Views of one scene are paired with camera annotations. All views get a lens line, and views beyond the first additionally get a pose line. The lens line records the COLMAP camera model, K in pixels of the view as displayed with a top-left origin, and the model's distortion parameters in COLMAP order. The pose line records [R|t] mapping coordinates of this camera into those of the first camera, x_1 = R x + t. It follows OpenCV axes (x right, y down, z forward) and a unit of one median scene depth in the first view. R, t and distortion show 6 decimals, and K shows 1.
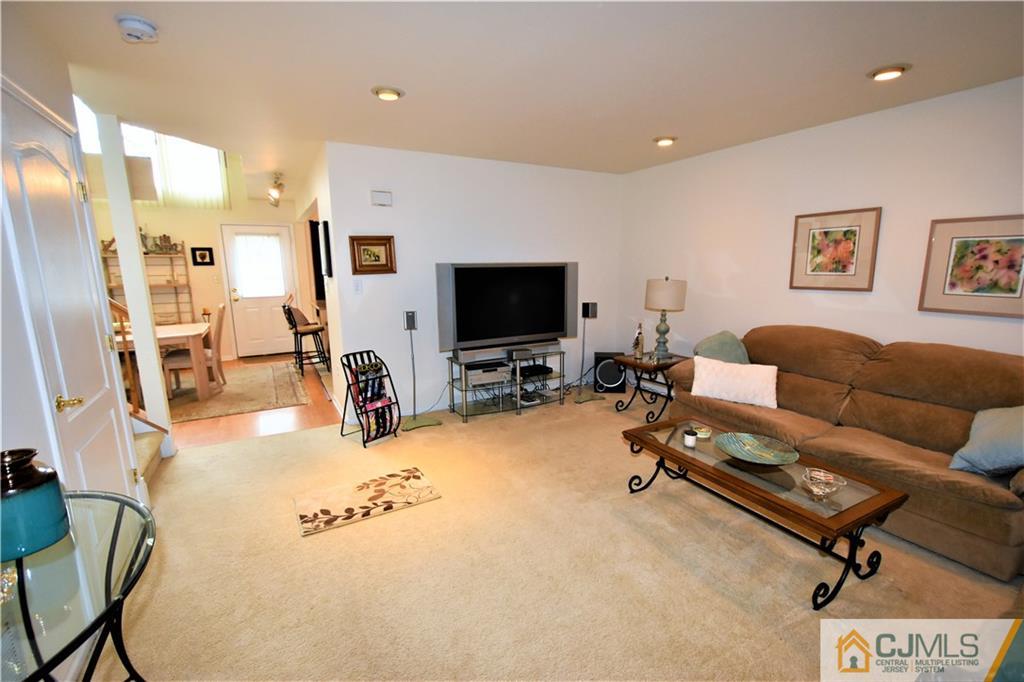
lens RADIAL K [[447.2, 0, 513.0], [0, 447.2, 347.2], [0, 0, 1]] dist [0.000058, -0.003406]
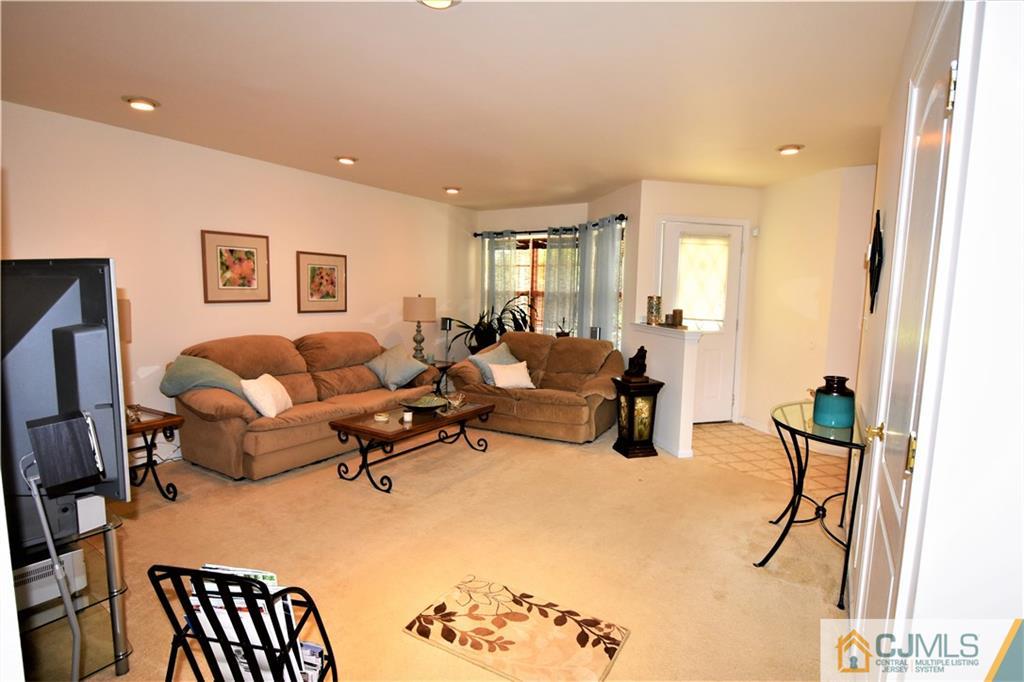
lens RADIAL K [[522.5, 0, 518.3], [0, 522.5, 345.3], [0, 0, 1]] dist [0.002566, -0.000343]
pose [[-0.499671, -0.096629, 0.860809, -0.770451], [0.142826, 0.970966, 0.191901, -0.174317], [-0.854359, 0.218834, -0.471363, 1.037924]]
